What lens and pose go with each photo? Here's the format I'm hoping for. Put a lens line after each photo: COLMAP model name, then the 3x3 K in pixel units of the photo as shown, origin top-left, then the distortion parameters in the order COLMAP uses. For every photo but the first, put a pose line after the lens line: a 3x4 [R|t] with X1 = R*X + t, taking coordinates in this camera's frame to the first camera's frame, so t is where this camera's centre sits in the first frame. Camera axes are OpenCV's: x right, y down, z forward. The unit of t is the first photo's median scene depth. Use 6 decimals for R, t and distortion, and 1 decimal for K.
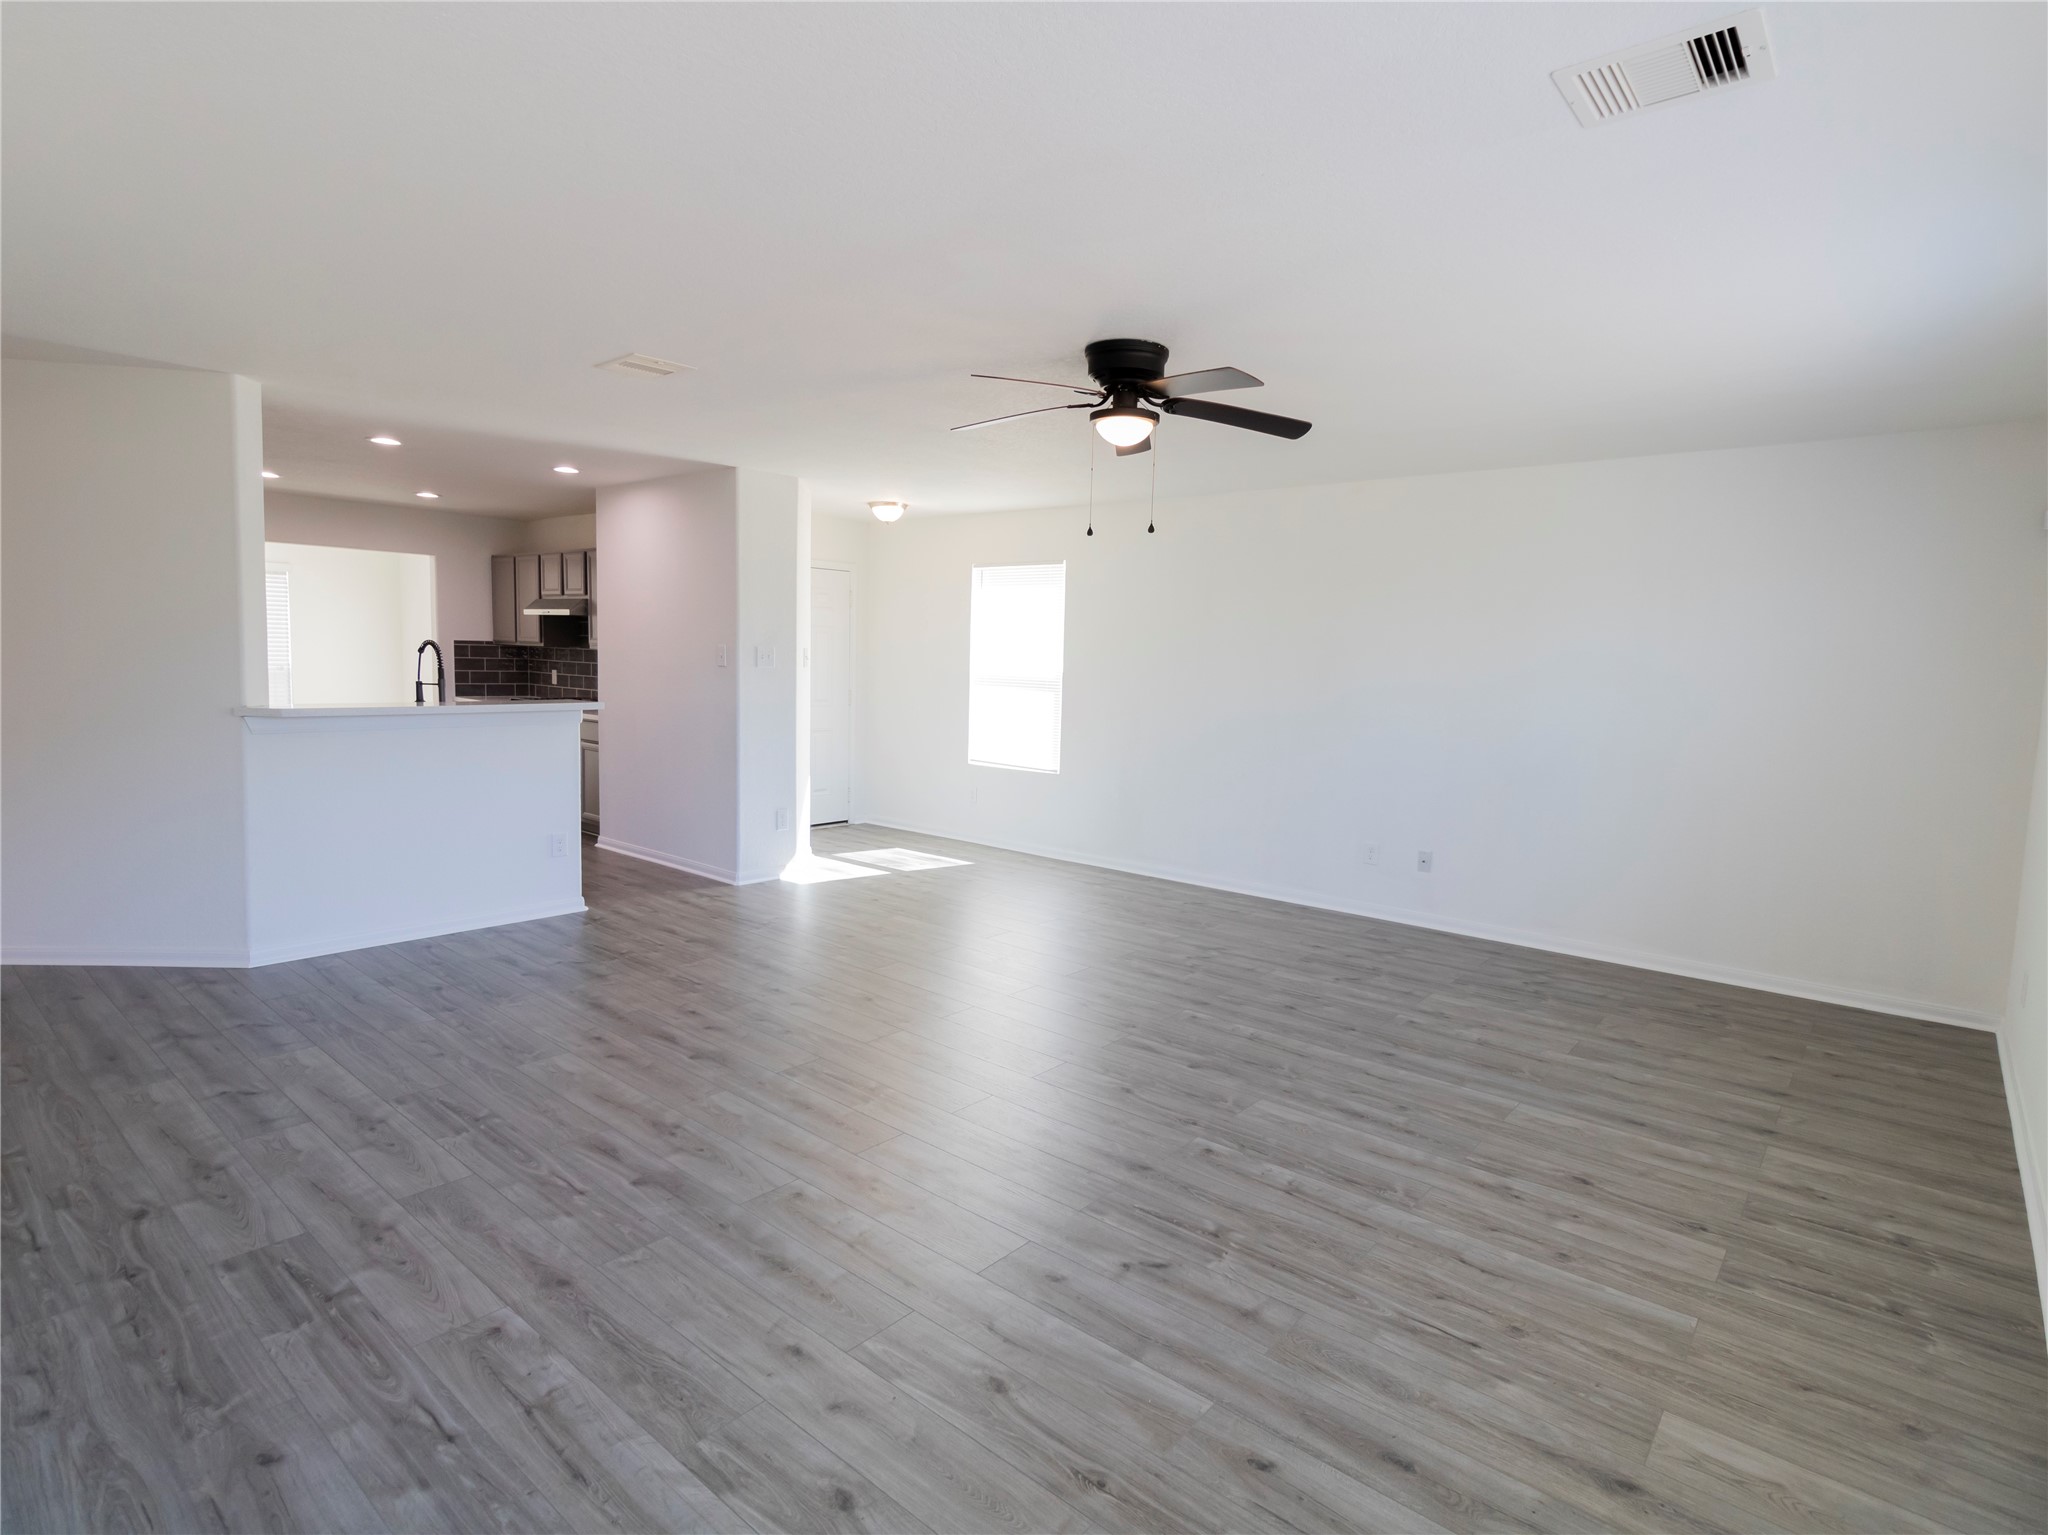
lens RADIAL K [[1051.8, 0, 1028.1], [0, 1051.8, 761.6], [0, 0, 1]] dist [0.000732, 0.000776]
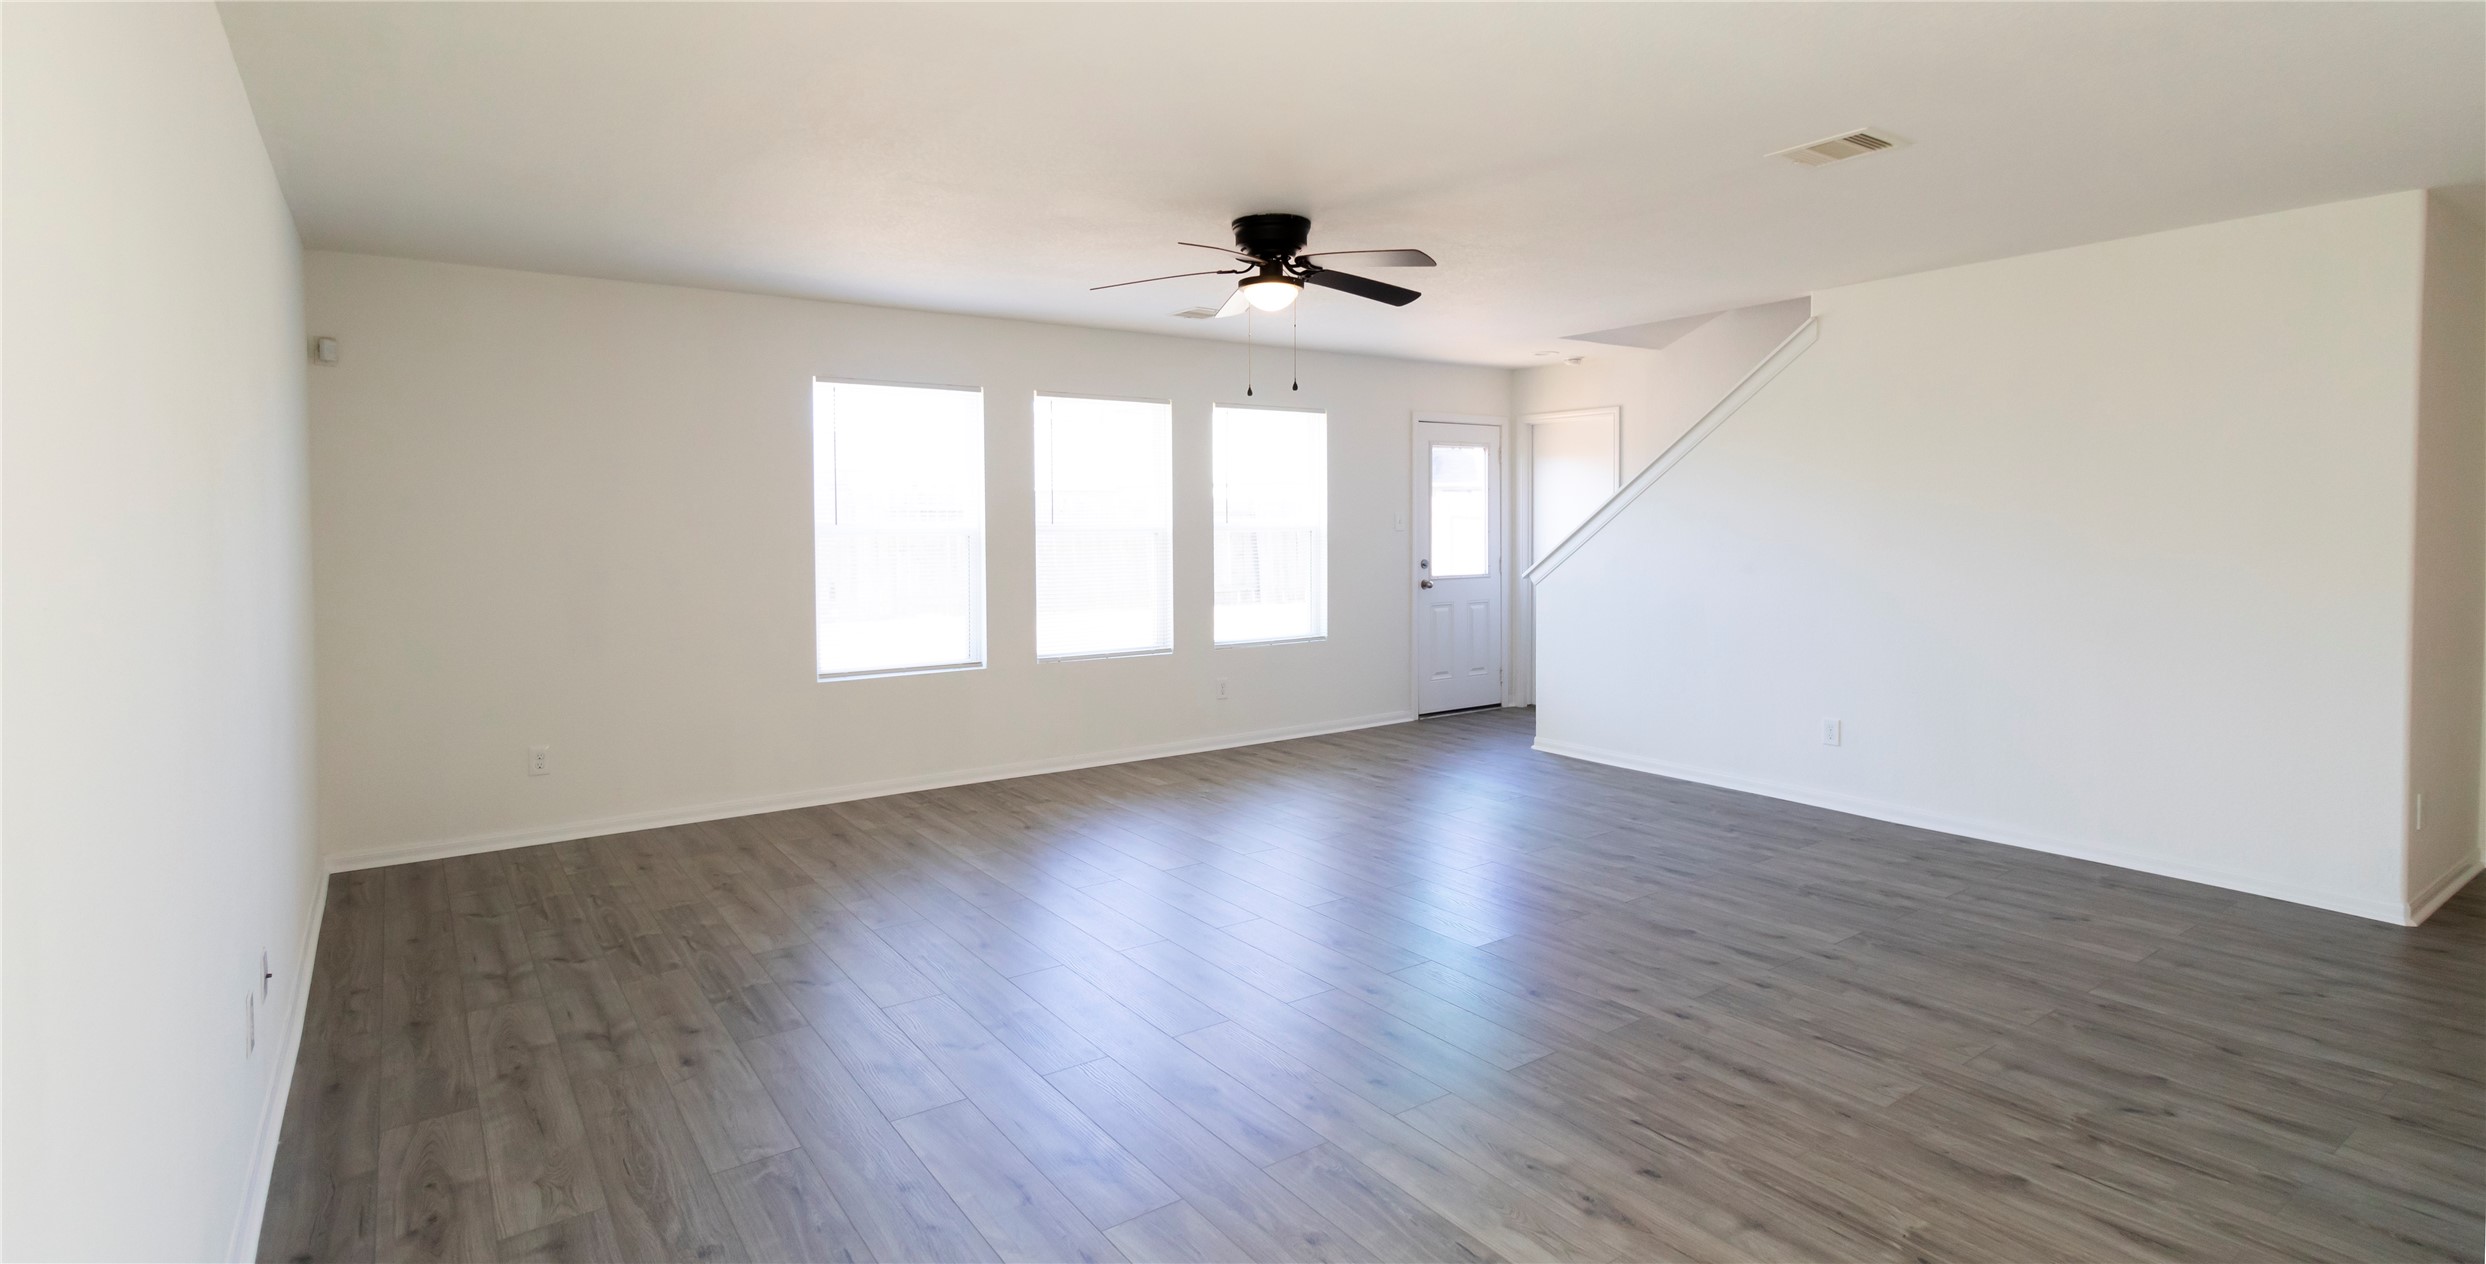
lens RADIAL K [[1189.2, 0, 1242.1], [0, 1189.2, 570.8], [0, 0, 1]] dist [0.002510, 0.000367]
pose [[-0.970914, -0.036144, 0.236684, -0.175808], [0.000093, 0.988483, 0.151333, -0.224386], [-0.239428, 0.146953, -0.959729, 2.229447]]
